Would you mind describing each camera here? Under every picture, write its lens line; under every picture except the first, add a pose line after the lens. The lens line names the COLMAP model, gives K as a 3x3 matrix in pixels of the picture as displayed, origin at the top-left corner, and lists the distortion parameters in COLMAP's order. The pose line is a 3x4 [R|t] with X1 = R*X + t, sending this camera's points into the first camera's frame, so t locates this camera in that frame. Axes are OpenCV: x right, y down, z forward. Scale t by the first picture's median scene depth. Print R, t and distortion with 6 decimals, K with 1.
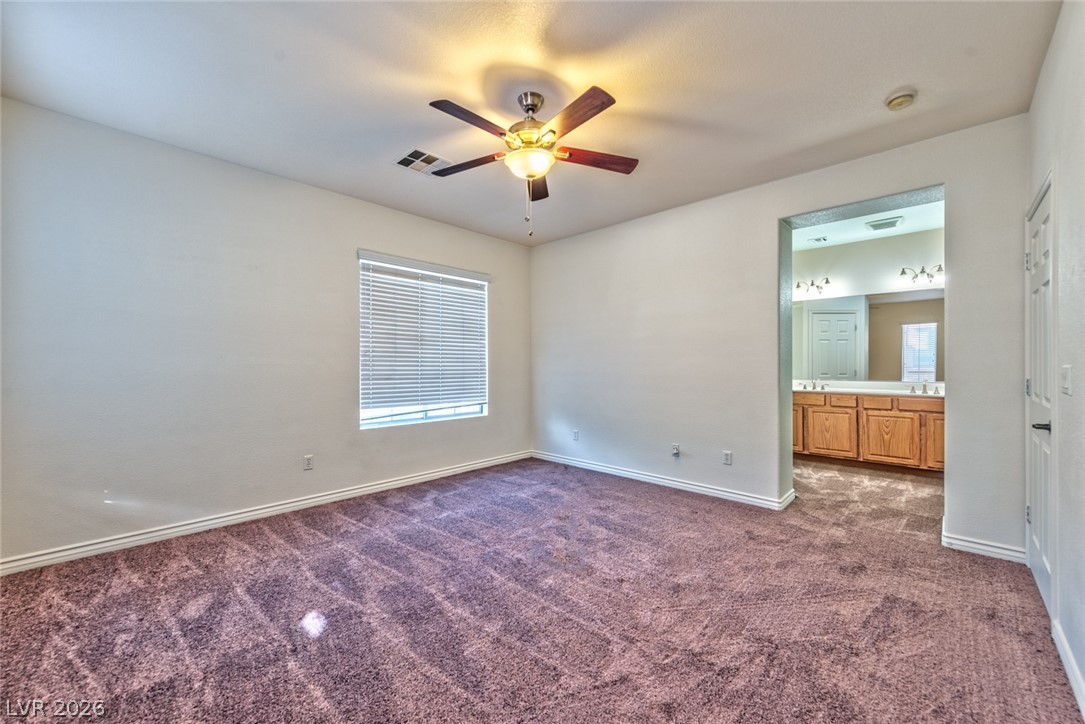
lens RADIAL K [[425.4, 0, 537.6], [0, 425.4, 362.4], [0, 0, 1]] dist [0.002462, -0.000082]
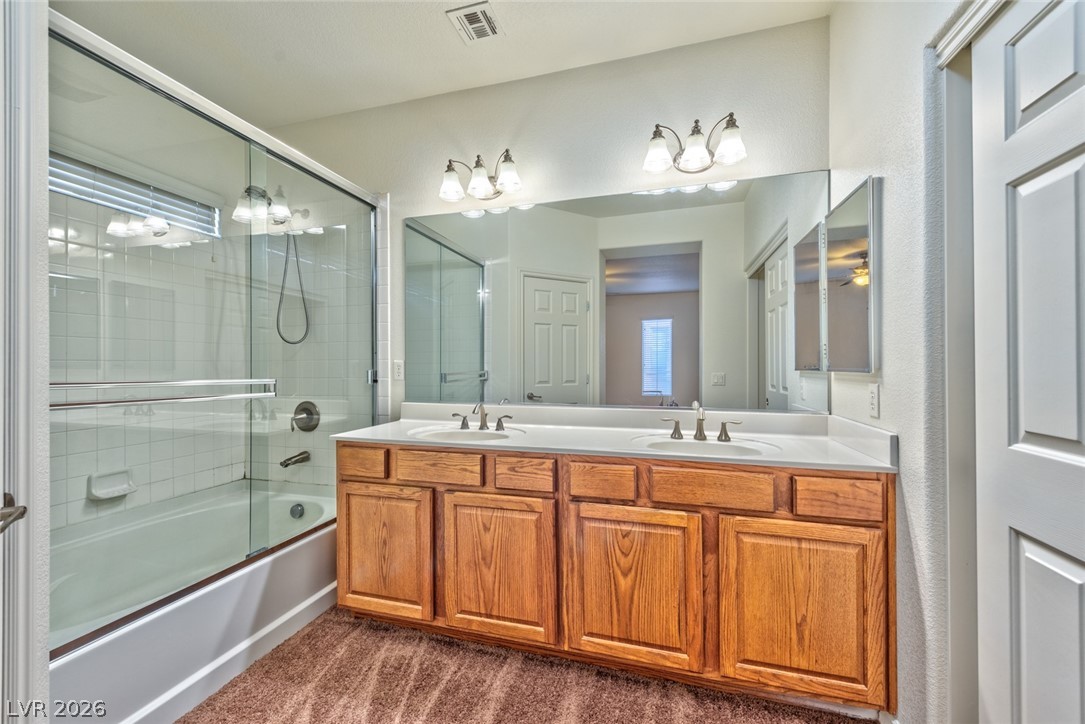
lens RADIAL K [[425.4, 0, 543.3], [0, 425.4, 363.8], [0, 0, 1]] dist [0.002462, -0.000082]
pose [[0.882748, -0.003484, 0.469833, 0.586408], [0.002789, 0.999994, 0.002176, 0.002019], [-0.469838, -0.000610, 0.882753, 0.710667]]
